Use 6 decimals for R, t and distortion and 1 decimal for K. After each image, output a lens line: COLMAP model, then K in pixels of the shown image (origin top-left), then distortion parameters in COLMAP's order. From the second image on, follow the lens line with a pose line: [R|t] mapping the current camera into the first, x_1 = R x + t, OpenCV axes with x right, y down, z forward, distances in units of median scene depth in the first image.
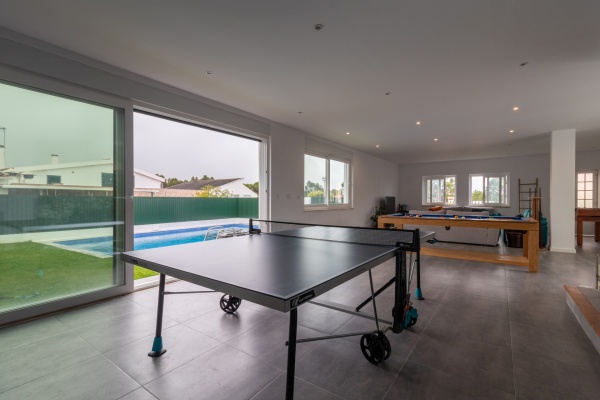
lens RADIAL K [[277.8, 0, 304.1], [0, 277.8, 201.3], [0, 0, 1]] dist [0.018491, 0.000477]
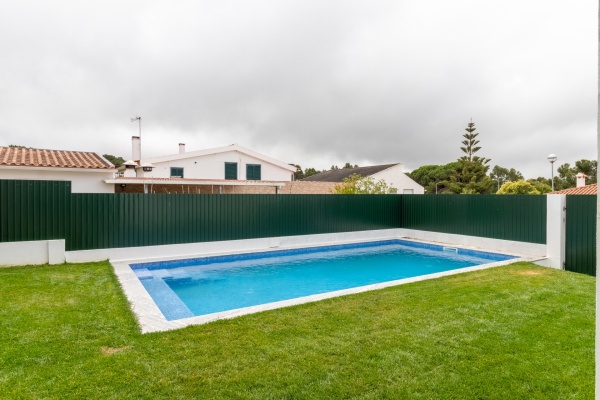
lens RADIAL K [[366.1, 0, 301.3], [0, 366.1, 199.2], [0, 0, 1]] dist [-0.005283, -0.000292]
pose [[0.893262, 0.006047, -0.449496, -0.072939], [-0.002737, 0.999964, 0.008012, -0.007635], [0.449529, -0.005927, 0.893246, 0.195048]]
